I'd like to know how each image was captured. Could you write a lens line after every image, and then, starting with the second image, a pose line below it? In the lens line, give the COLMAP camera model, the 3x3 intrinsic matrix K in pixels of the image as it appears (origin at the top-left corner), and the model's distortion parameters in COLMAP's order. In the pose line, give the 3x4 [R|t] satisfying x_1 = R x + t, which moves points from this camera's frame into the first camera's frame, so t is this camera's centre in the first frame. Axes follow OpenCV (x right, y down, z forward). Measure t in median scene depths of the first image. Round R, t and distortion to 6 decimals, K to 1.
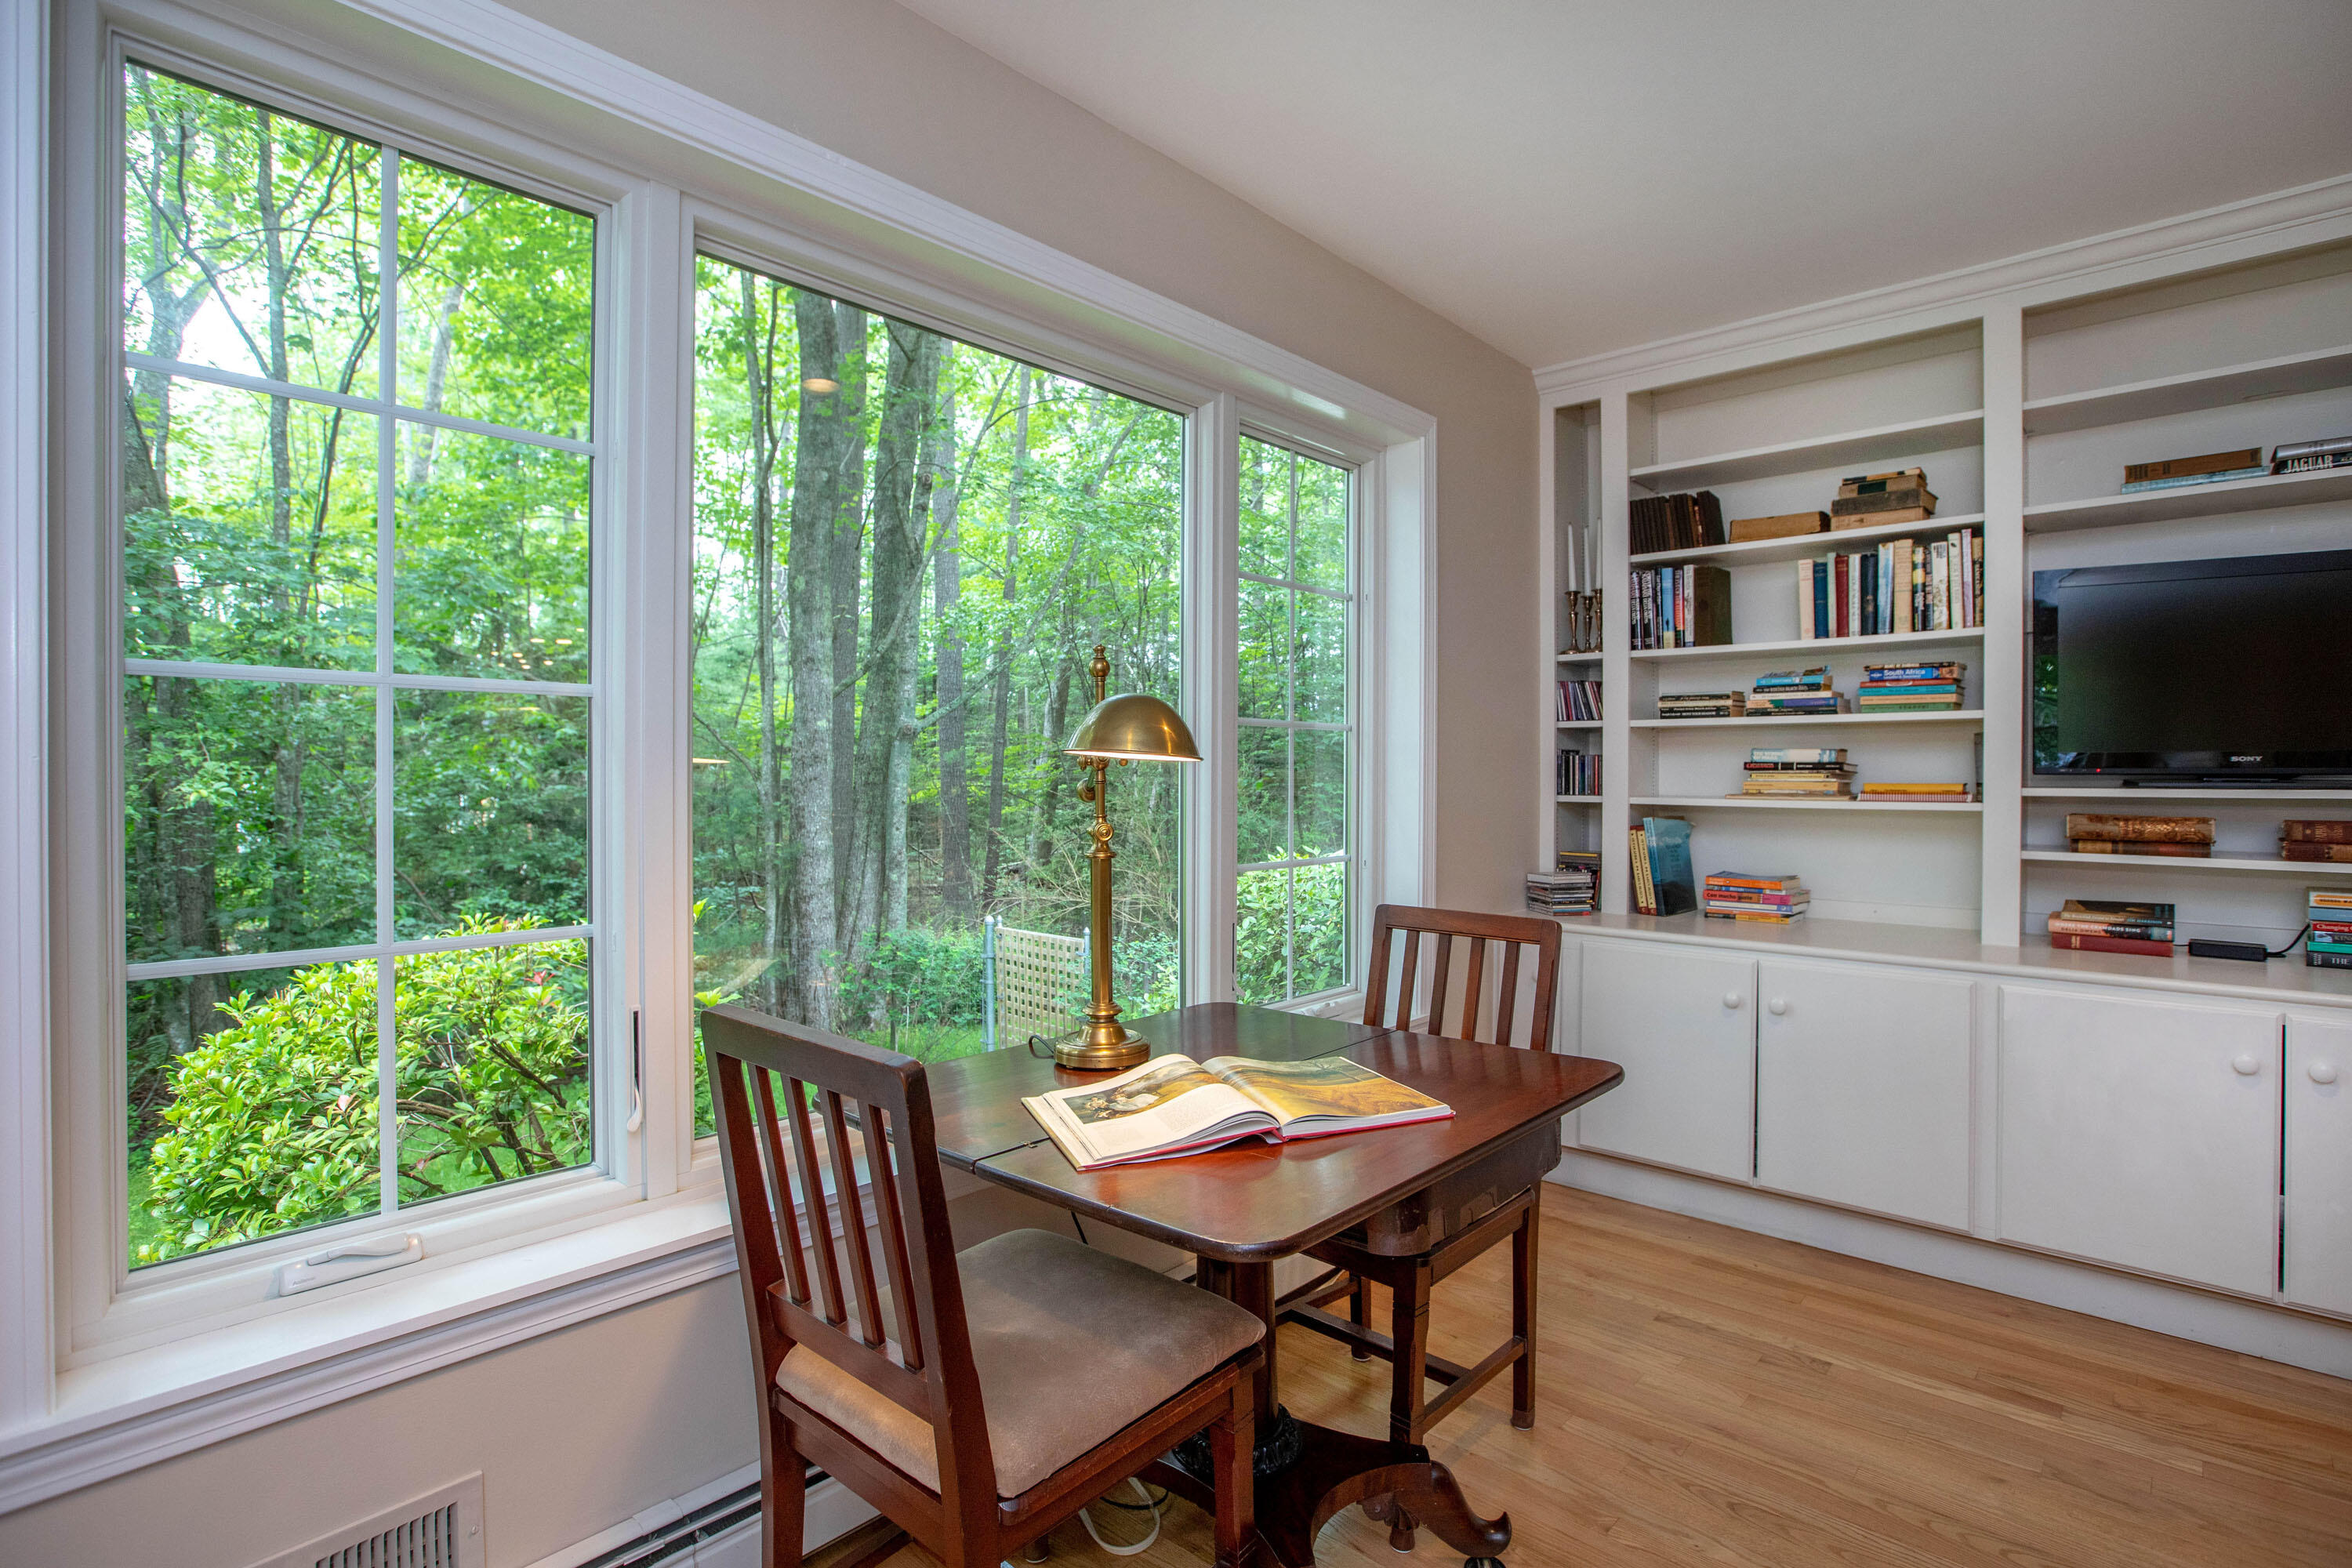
lens RADIAL K [[1139.8, 0, 1200.9], [0, 1139.8, 778.6], [0, 0, 1]] dist [-0.027392, 0.010868]
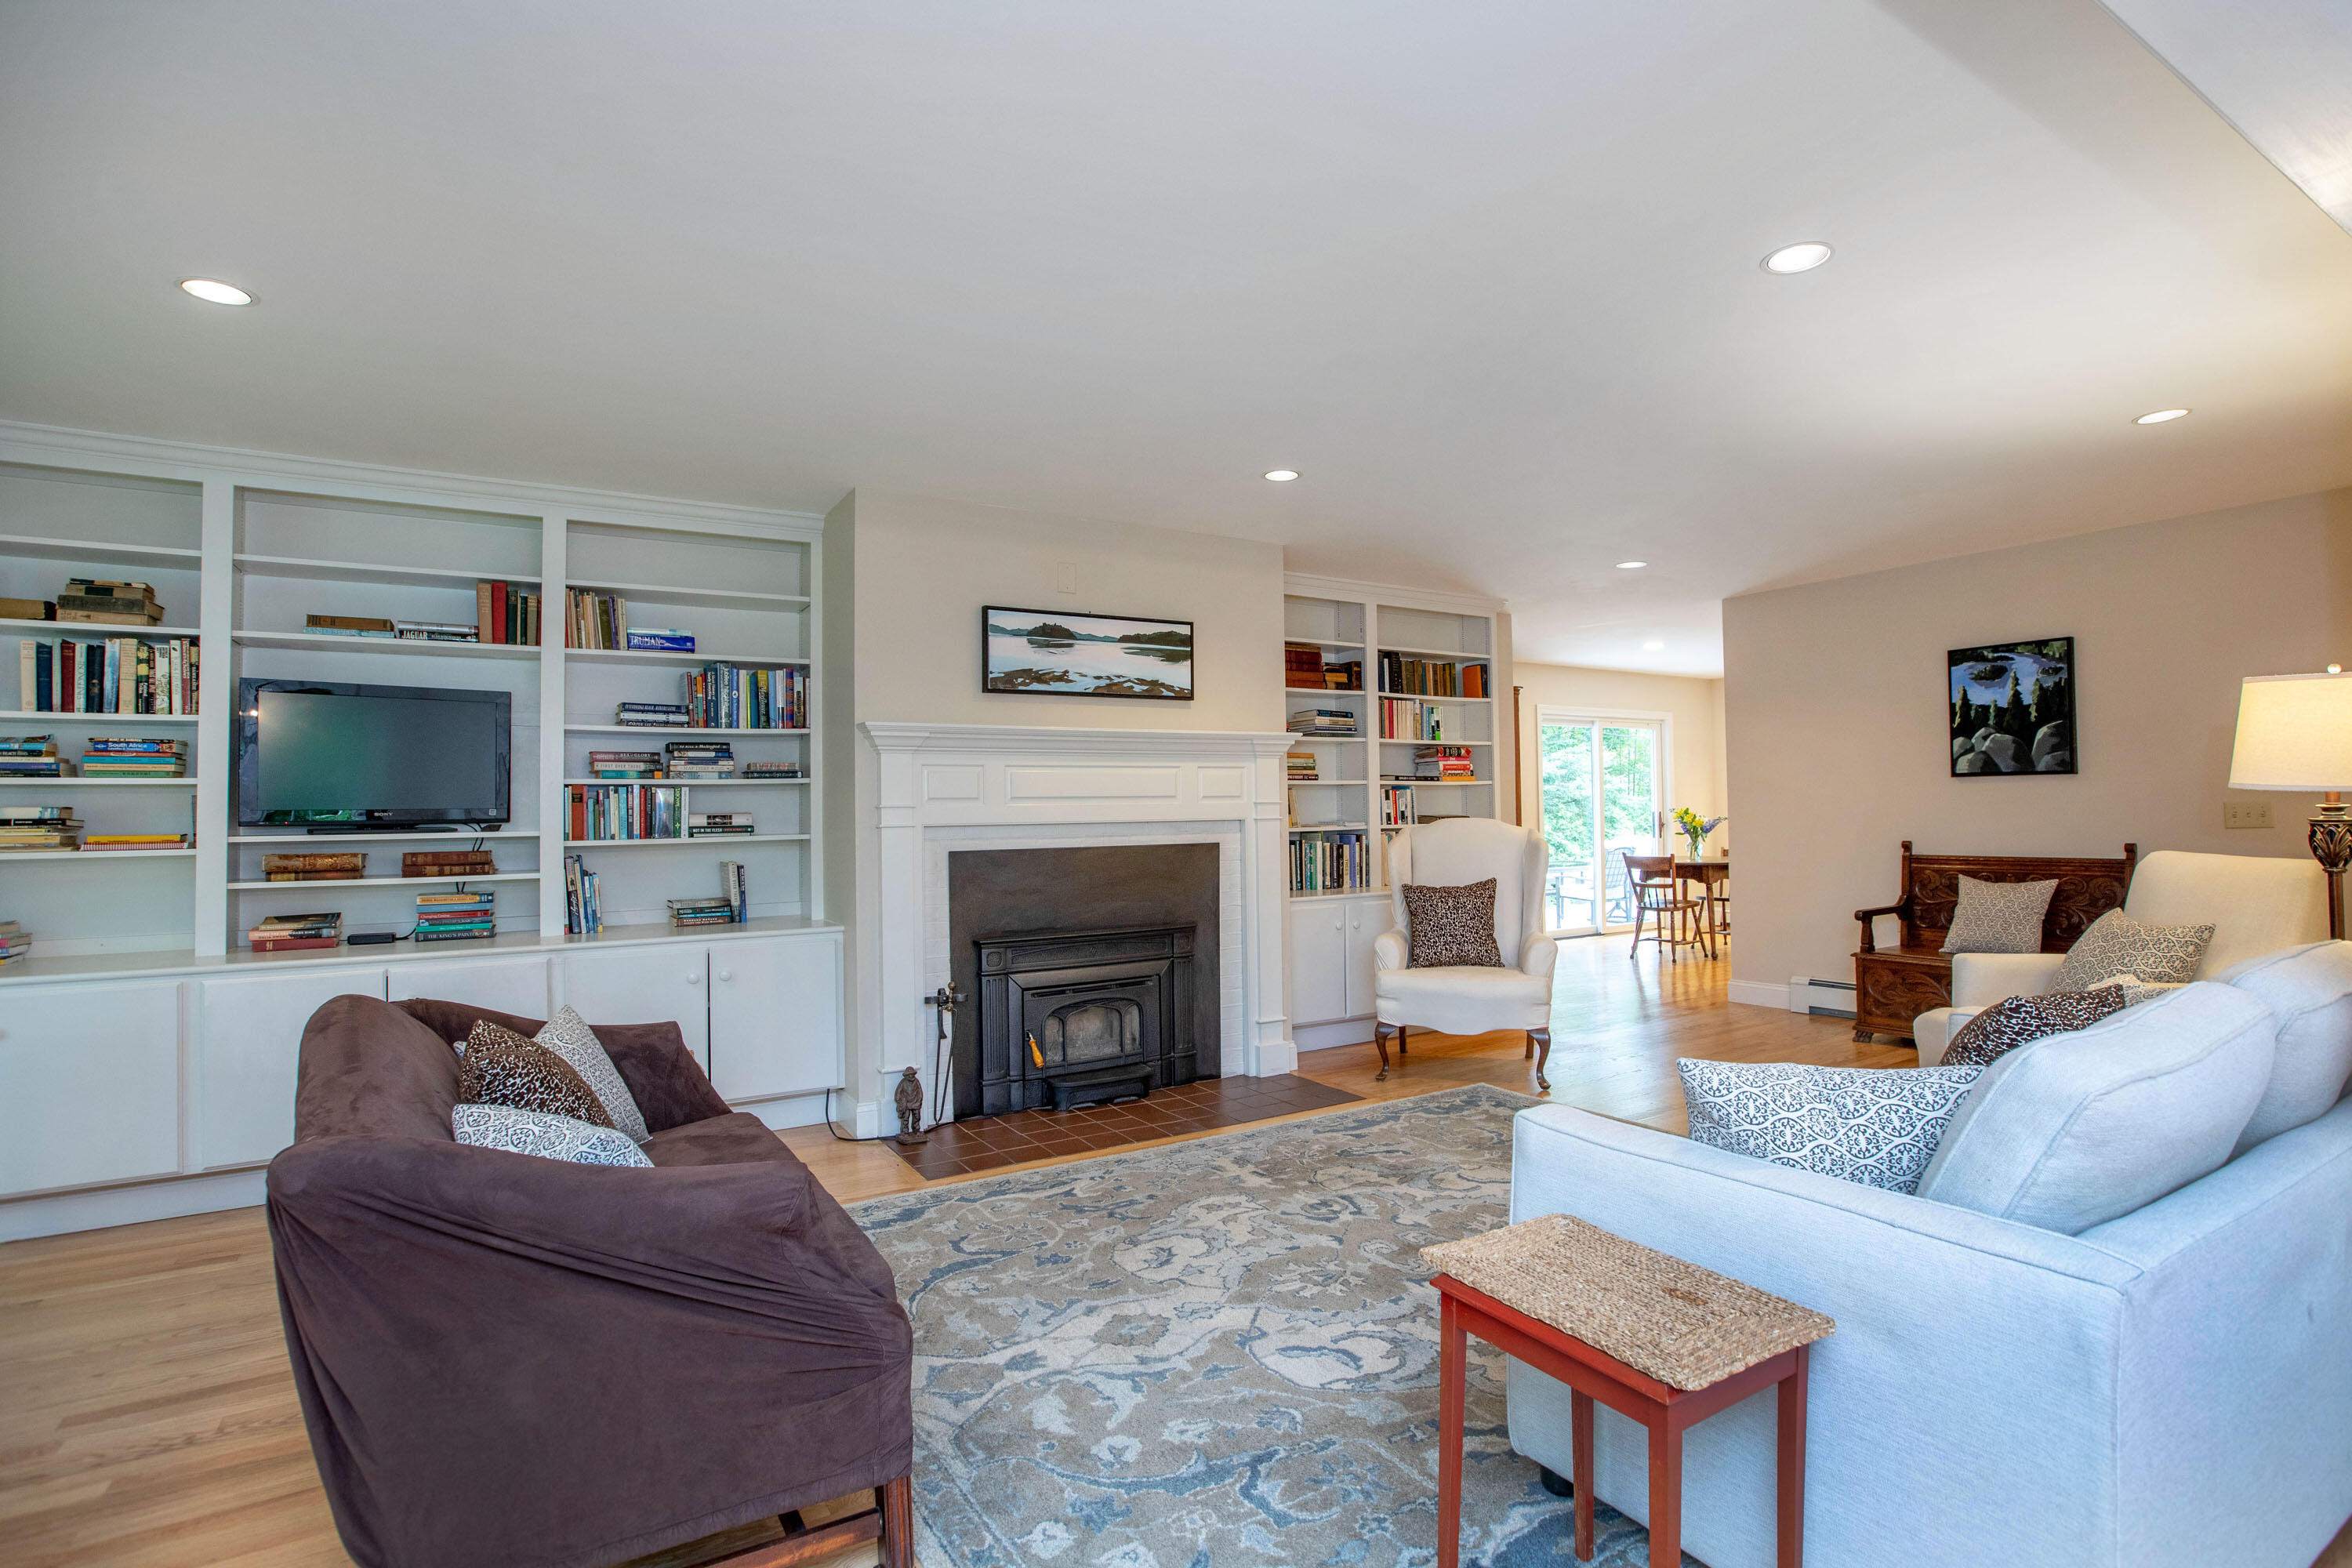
lens RADIAL K [[1139.8, 0, 1200.9], [0, 1139.8, 778.6], [0, 0, 1]] dist [-0.027392, 0.010868]
pose [[0.275277, 0.016584, 0.961222, -0.237942], [0.006419, 0.999797, -0.019088, -0.027115], [-0.961344, 0.011425, 0.275115, -0.474964]]
